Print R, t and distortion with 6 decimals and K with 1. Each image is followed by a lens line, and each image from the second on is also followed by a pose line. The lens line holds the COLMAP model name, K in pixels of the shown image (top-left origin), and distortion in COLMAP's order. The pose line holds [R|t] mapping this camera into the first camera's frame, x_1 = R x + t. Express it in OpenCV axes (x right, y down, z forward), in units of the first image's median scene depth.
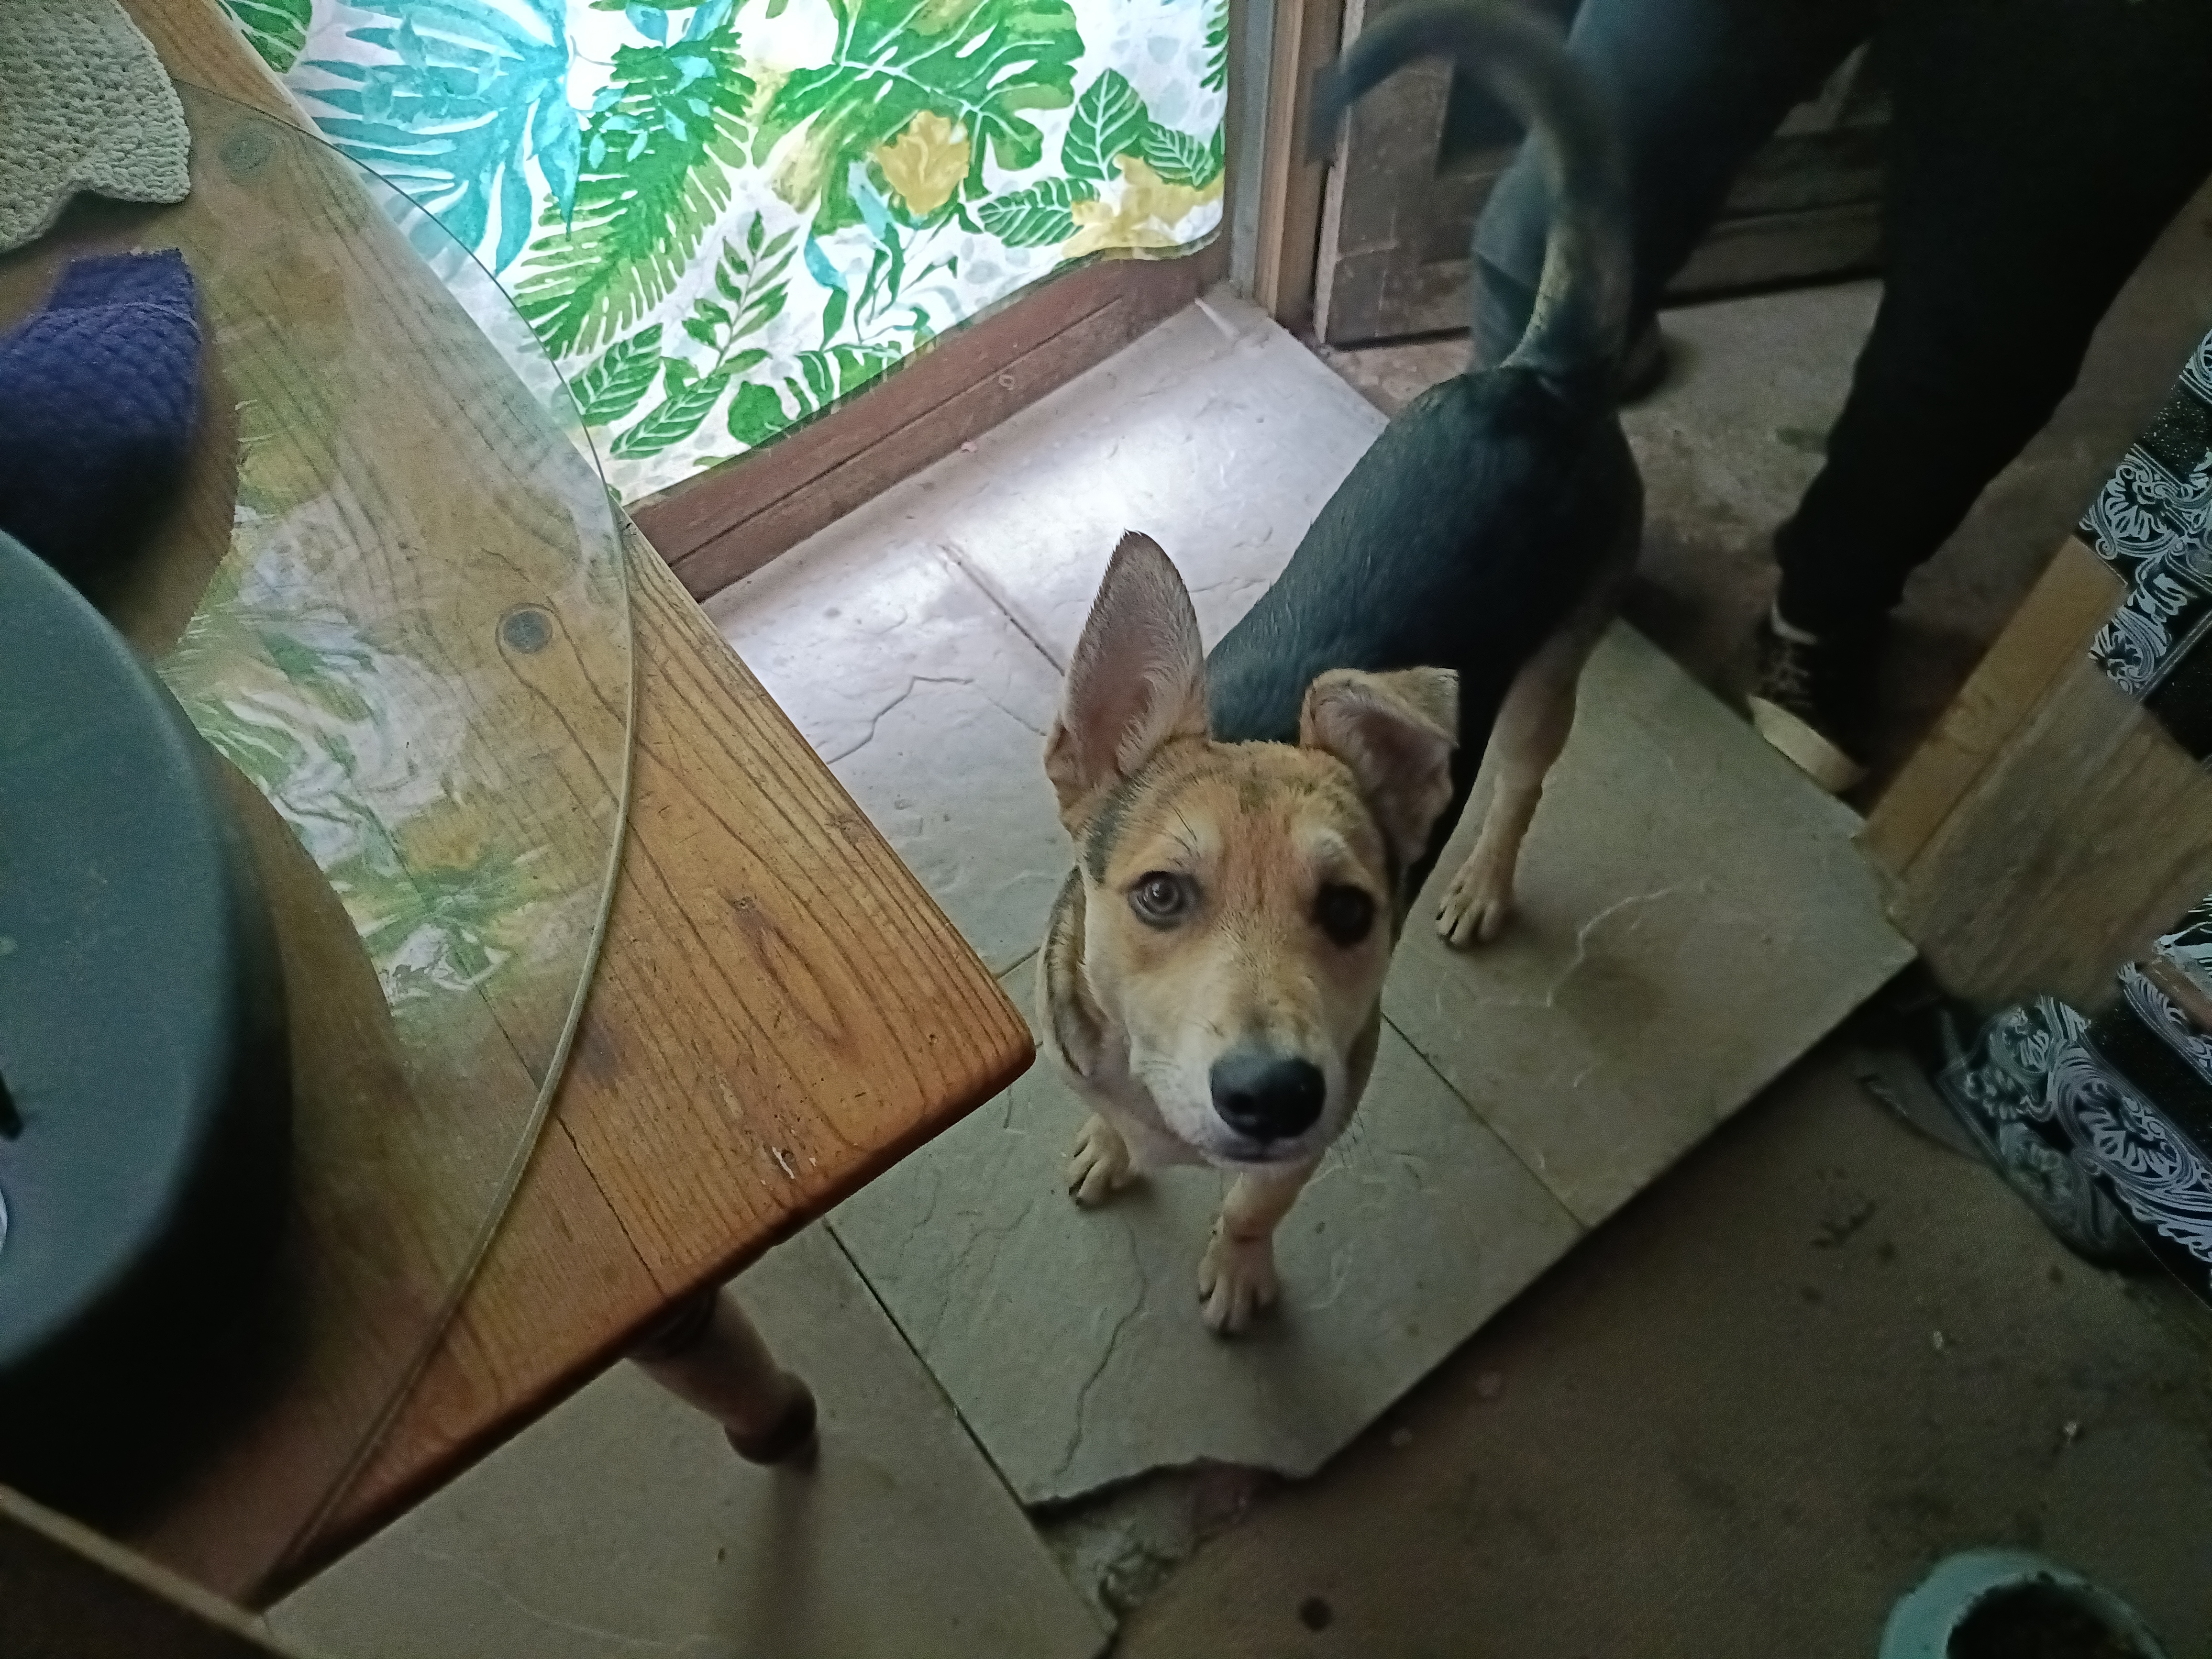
lens RADIAL K [[1659.8, 0, 1106.0], [0, 1659.8, 829.5], [0, 0, 1]] dist [0.033242, -0.020137]
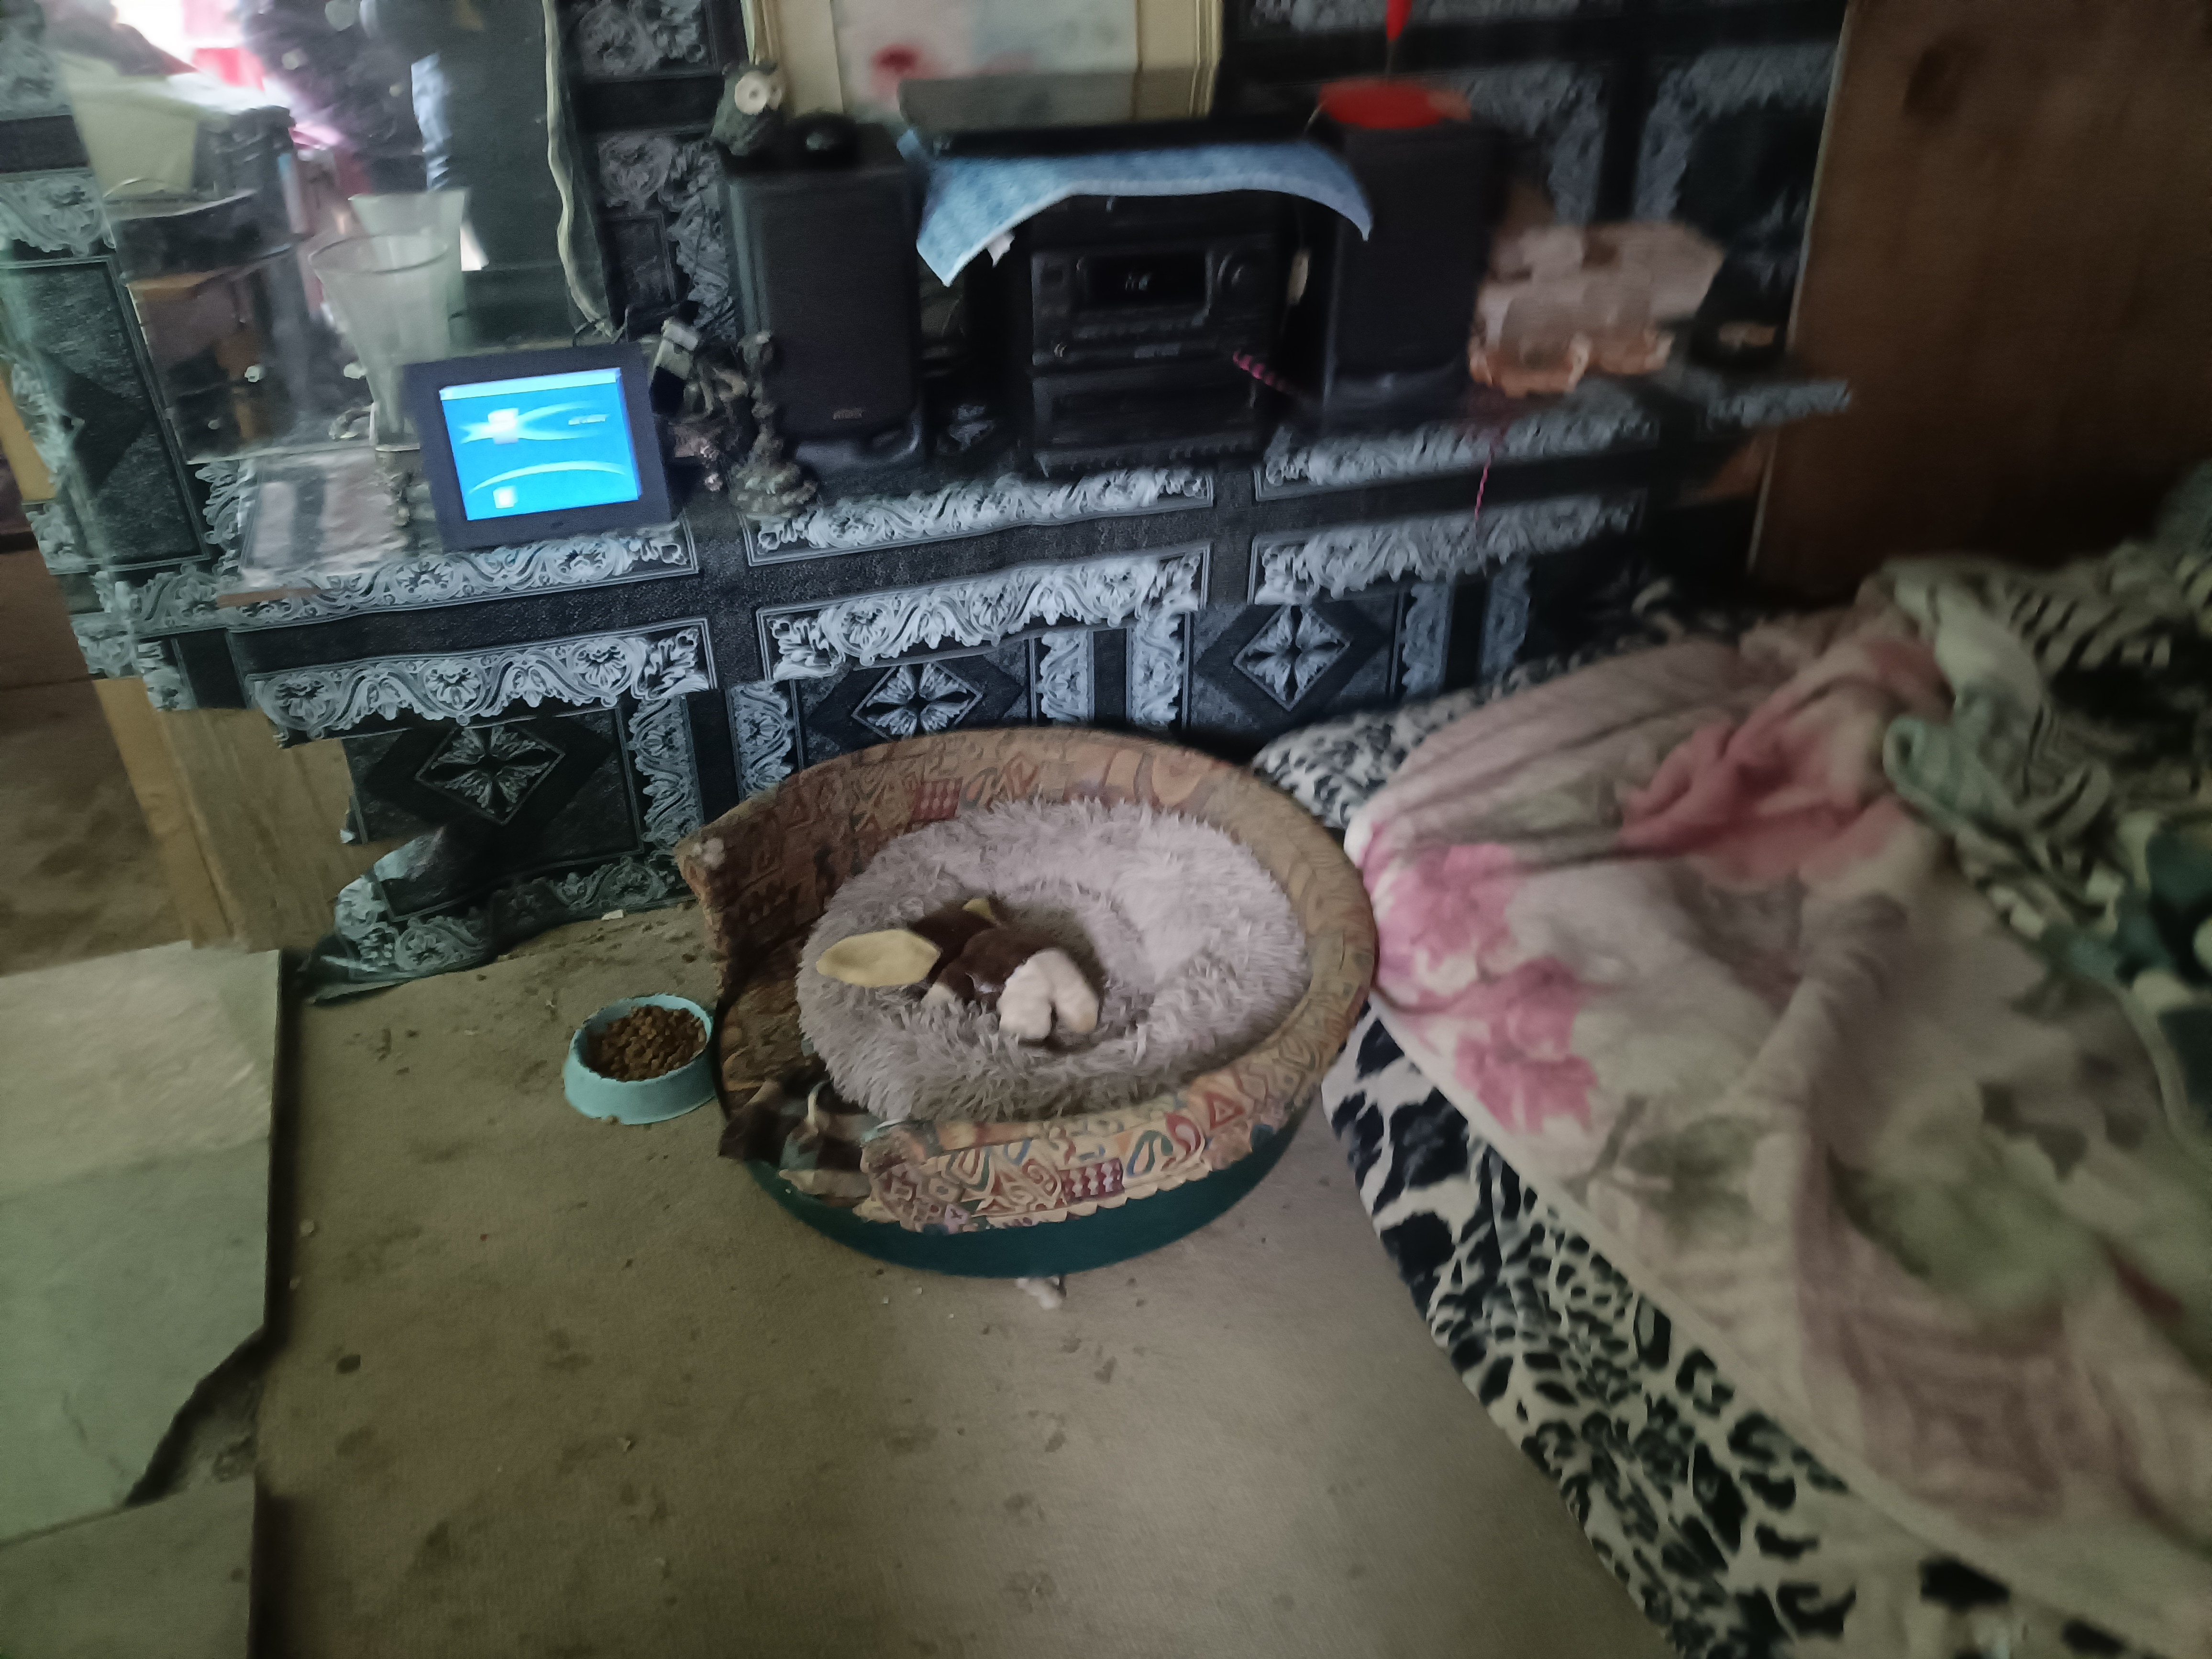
lens RADIAL K [[1659.8, 0, 1106.0], [0, 1659.8, 829.5], [0, 0, 1]] dist [0.033242, -0.020137]
pose [[0.275583, -0.494314, 0.824444, -0.595185], [0.822128, 0.565656, 0.064342, 0.604023], [-0.498157, 0.660066, 0.562274, -0.380814]]
